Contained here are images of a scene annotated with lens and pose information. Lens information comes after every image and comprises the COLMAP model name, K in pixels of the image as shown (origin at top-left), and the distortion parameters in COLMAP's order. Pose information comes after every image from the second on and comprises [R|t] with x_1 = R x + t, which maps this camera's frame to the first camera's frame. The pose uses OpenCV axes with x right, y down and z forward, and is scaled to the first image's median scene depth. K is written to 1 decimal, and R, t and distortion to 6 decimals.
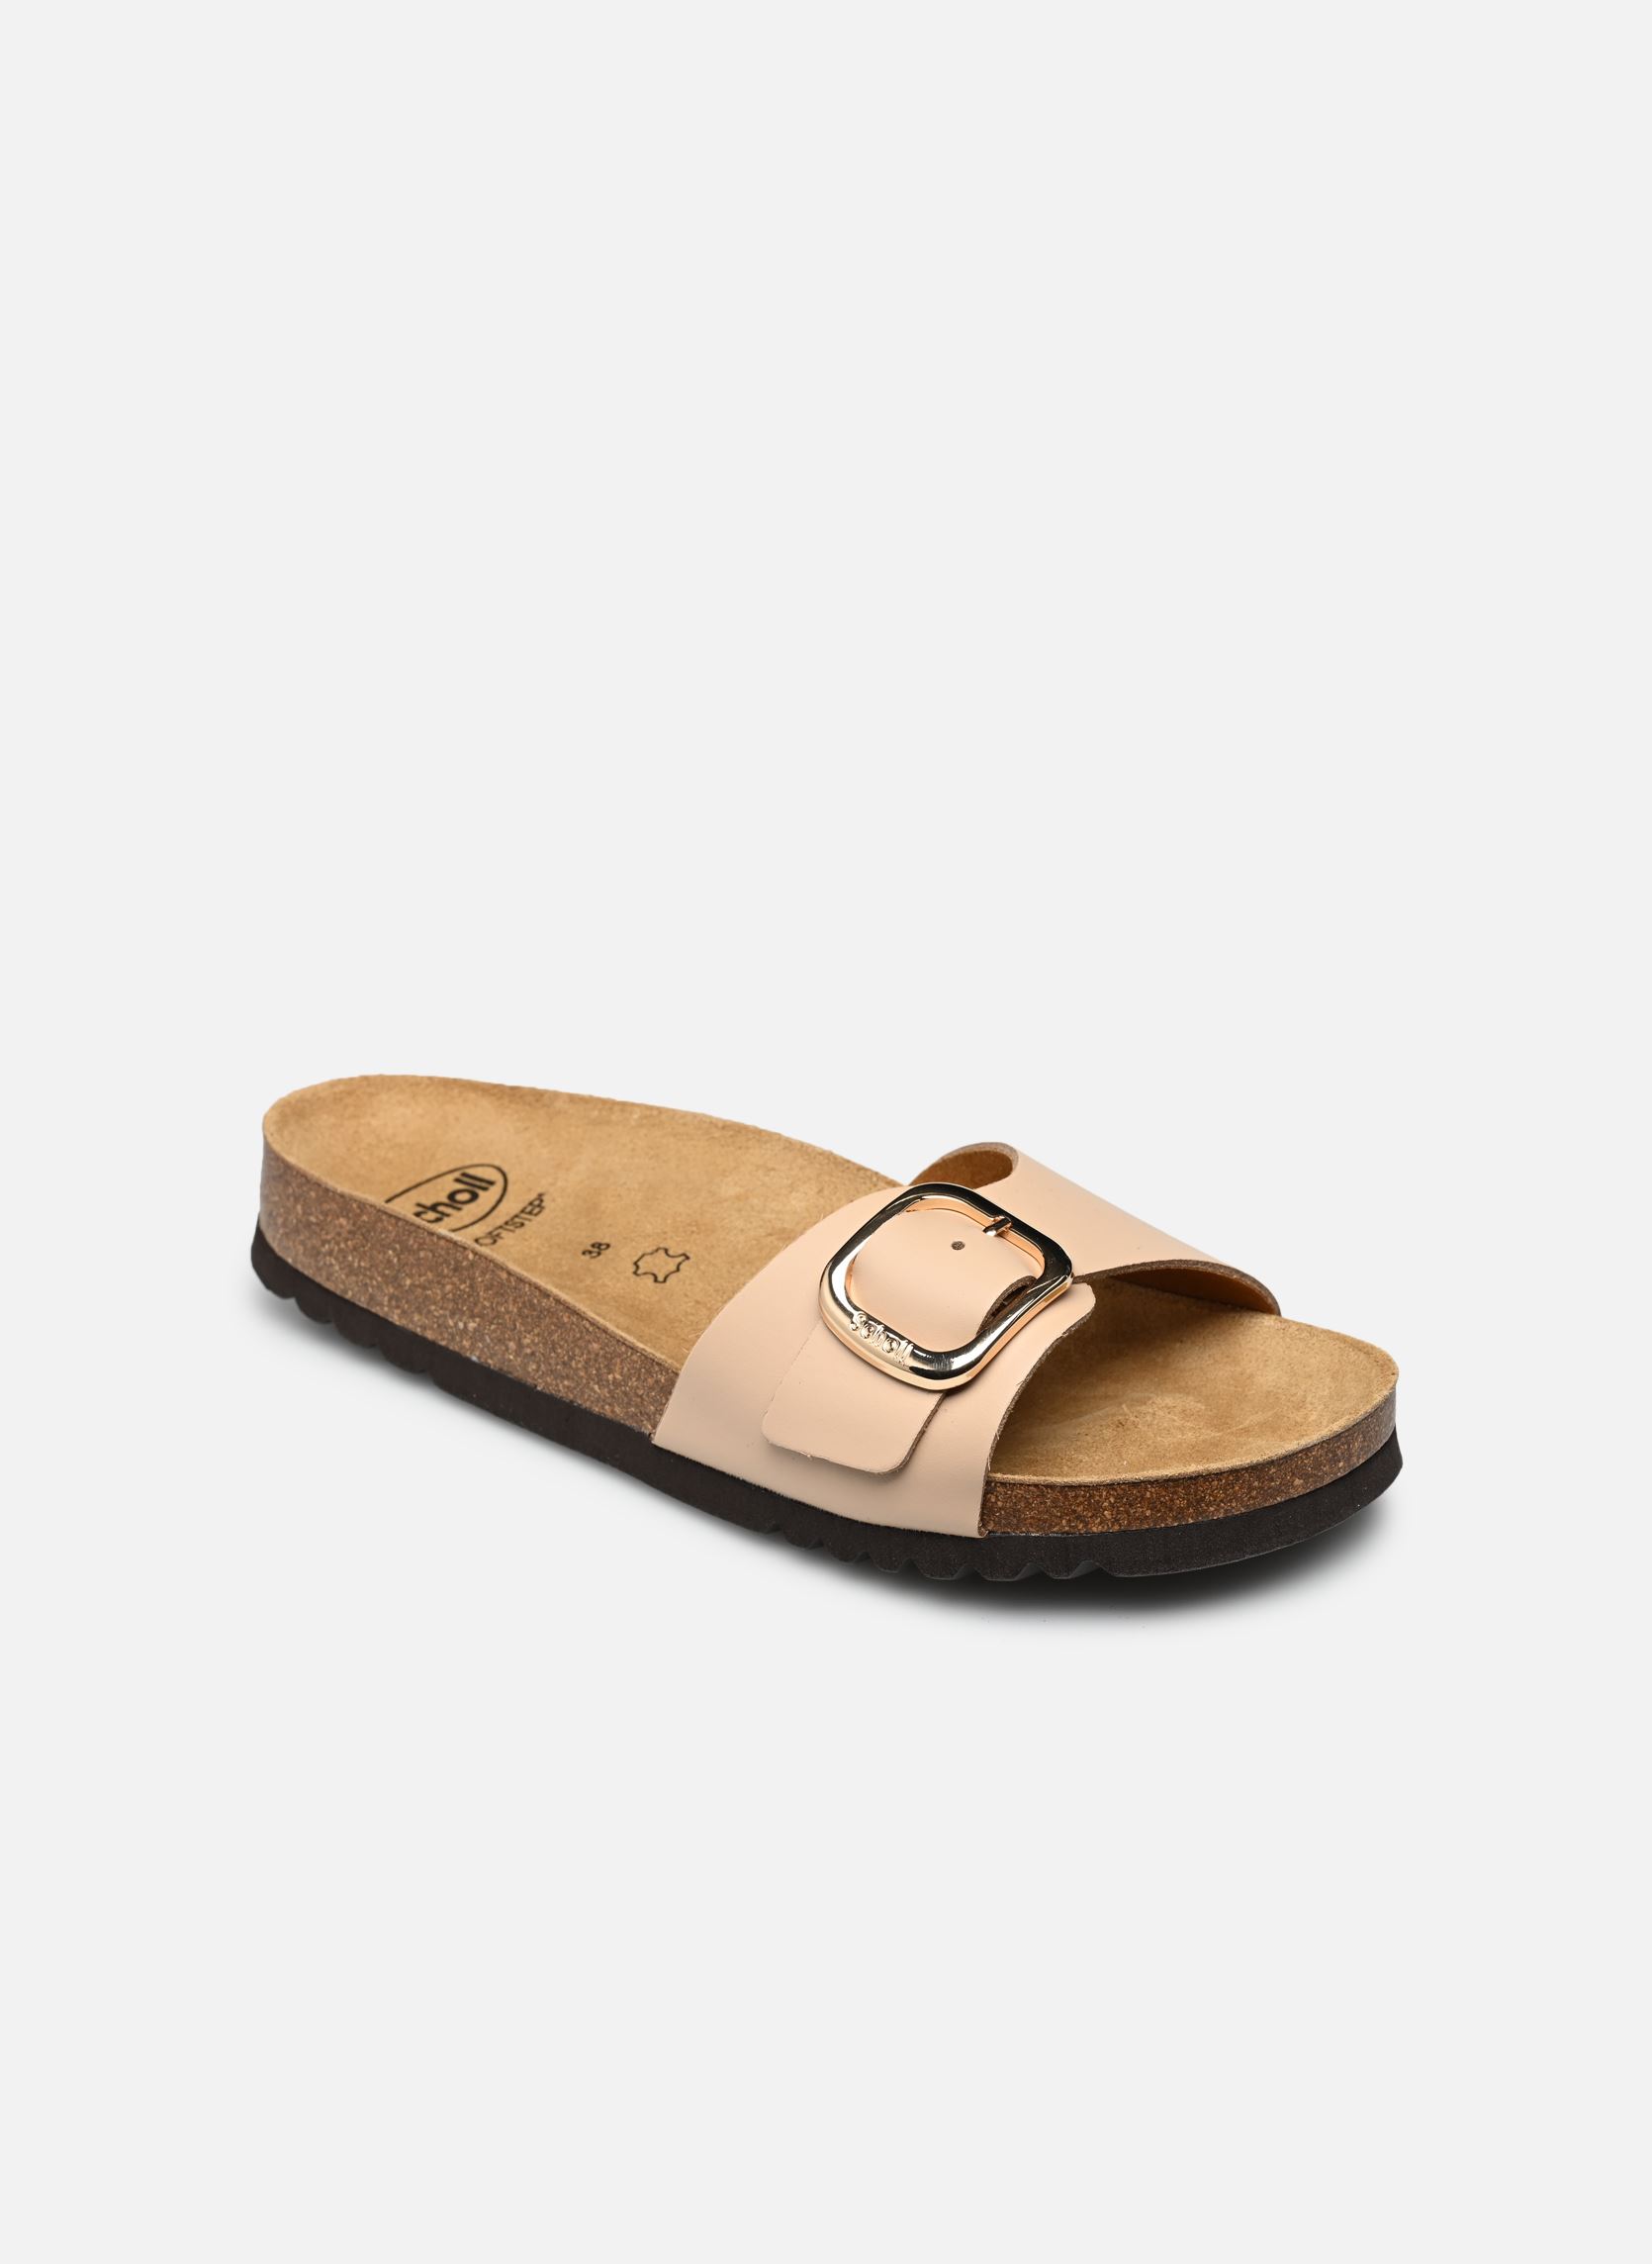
lens RADIAL K [[7321.0, 0, 827.0], [0, 7321.0, 1134.2], [0, 0, 1]] dist [-0.067136, 0.000000]
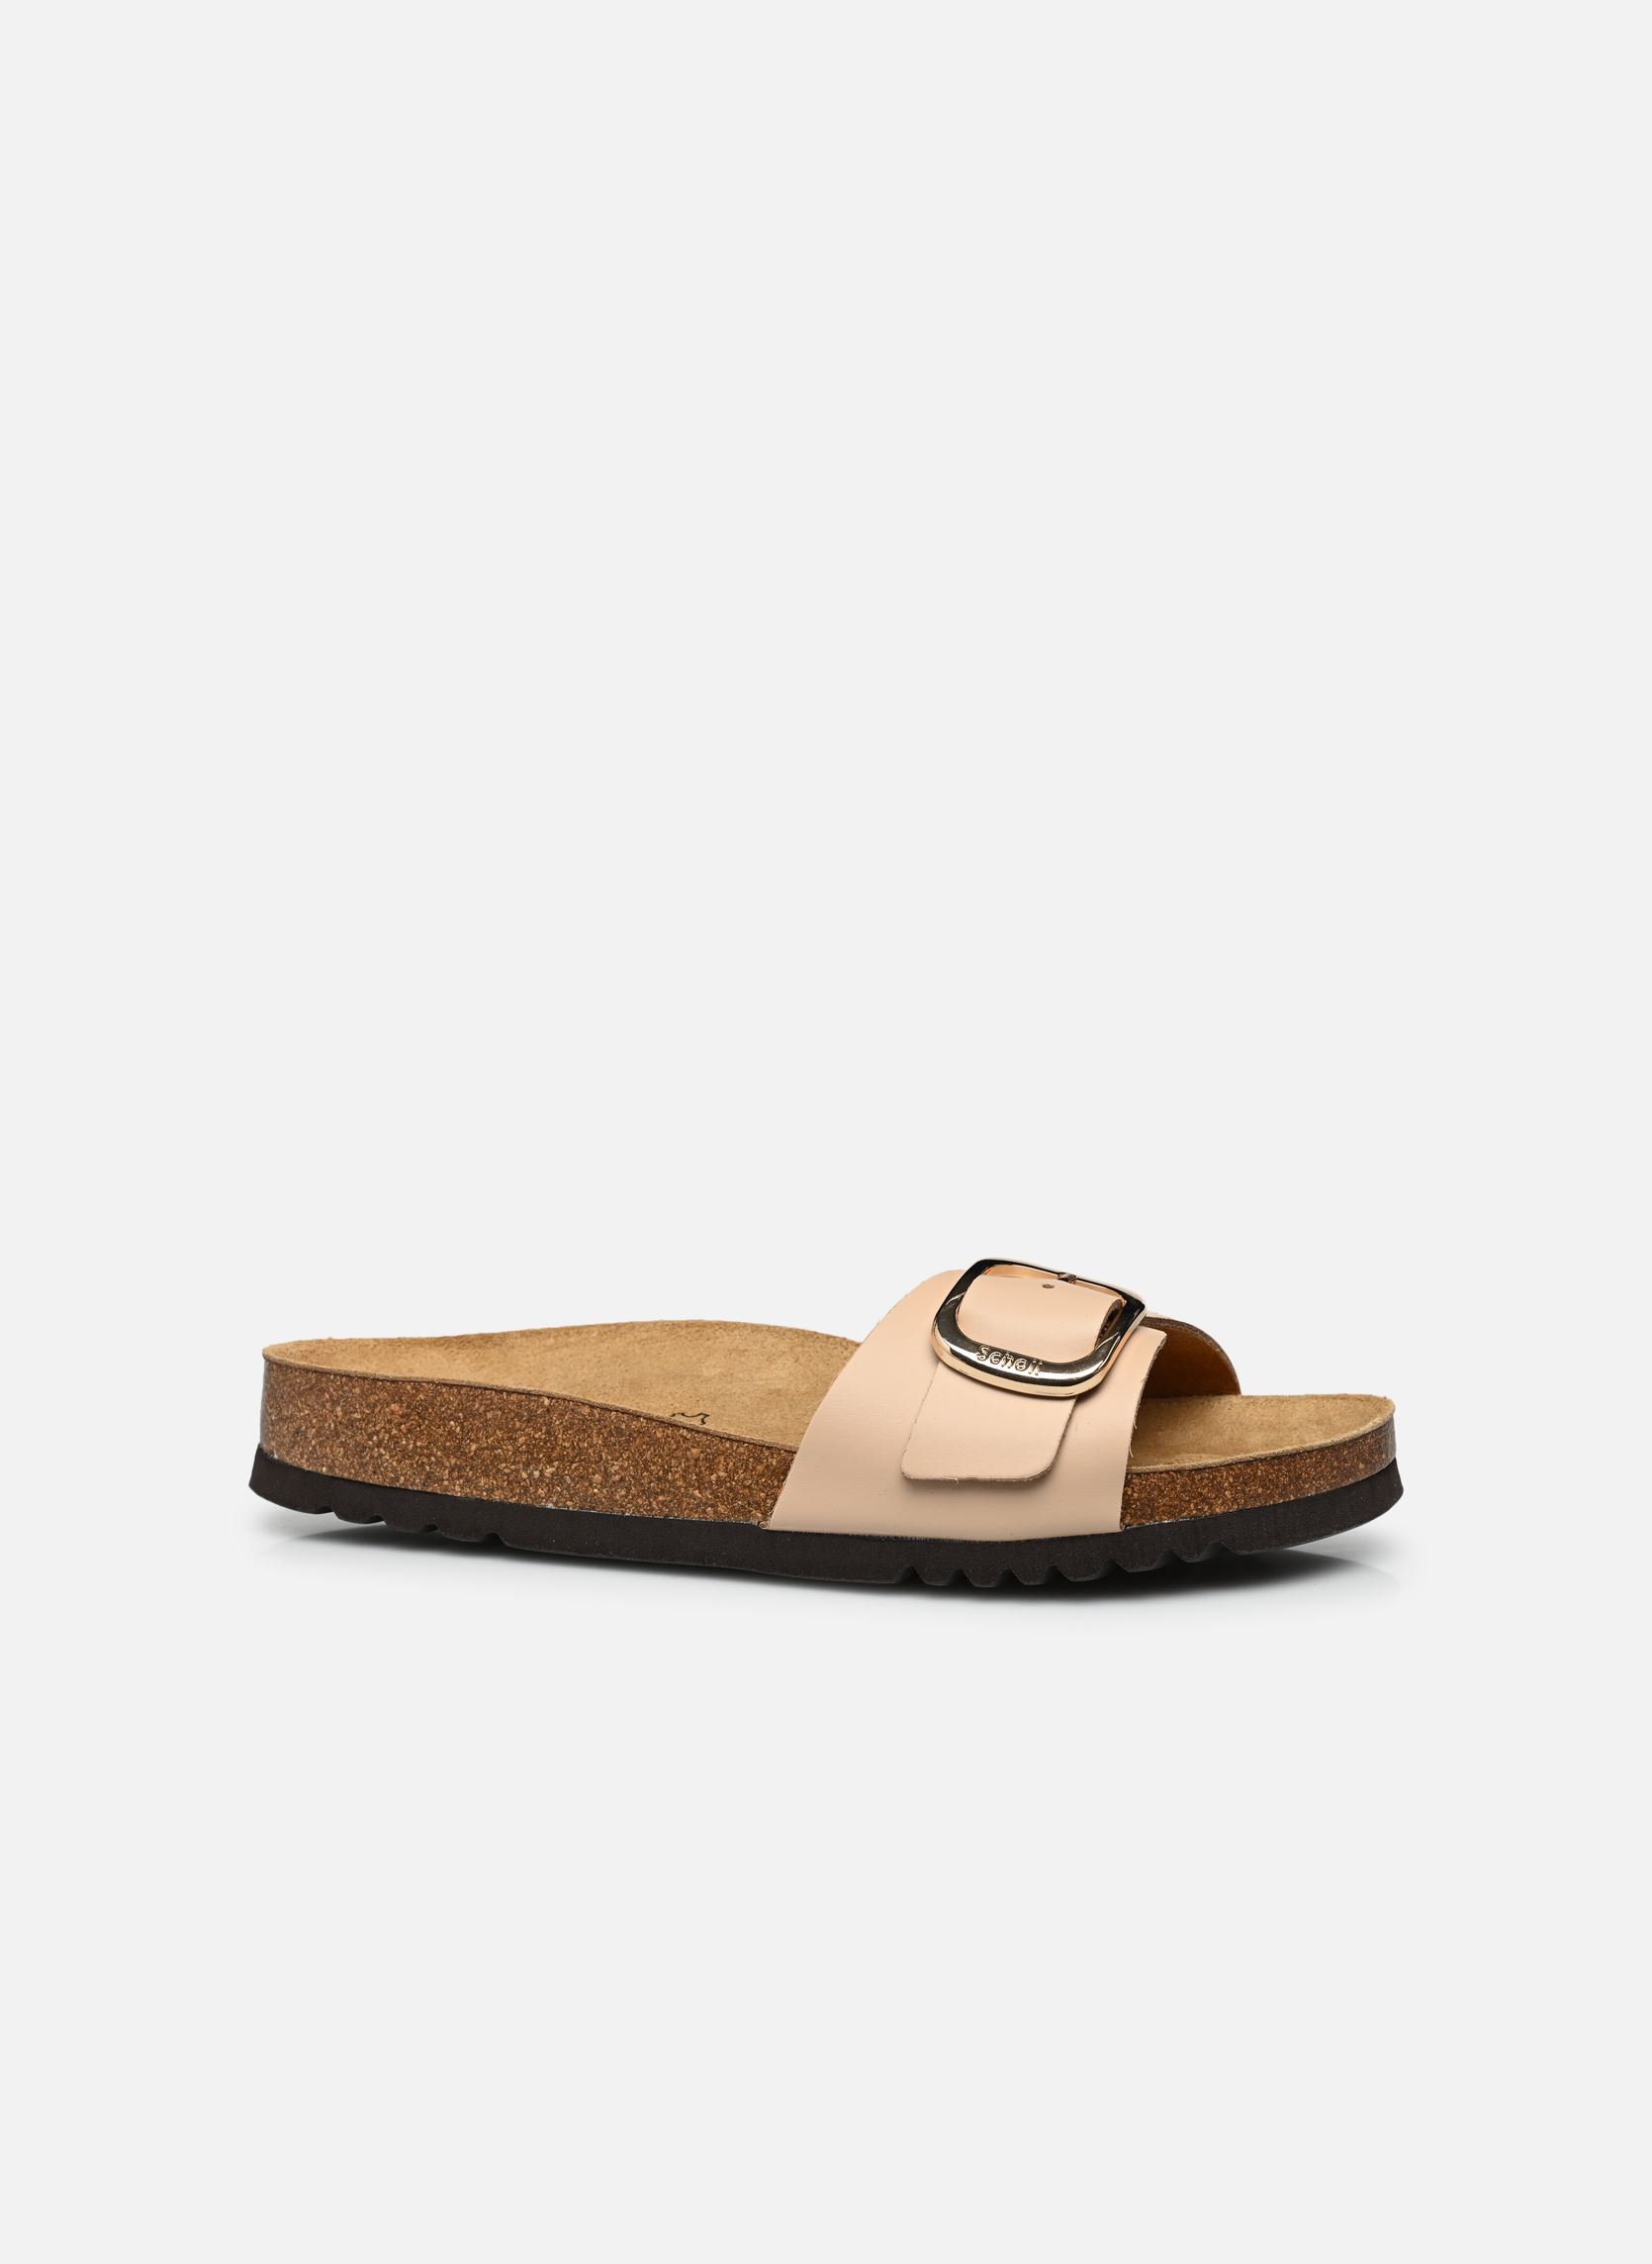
lens RADIAL K [[7321.0, 0, 823.6], [0, 7321.0, 1132.4], [0, 0, 1]] dist [-0.067136, 0.000000]
pose [[0.872081, -0.002434, 0.489356, -0.537900], [0.201458, 0.913105, -0.354477, 0.368823], [-0.445970, 0.407717, 0.796792, 0.113723]]
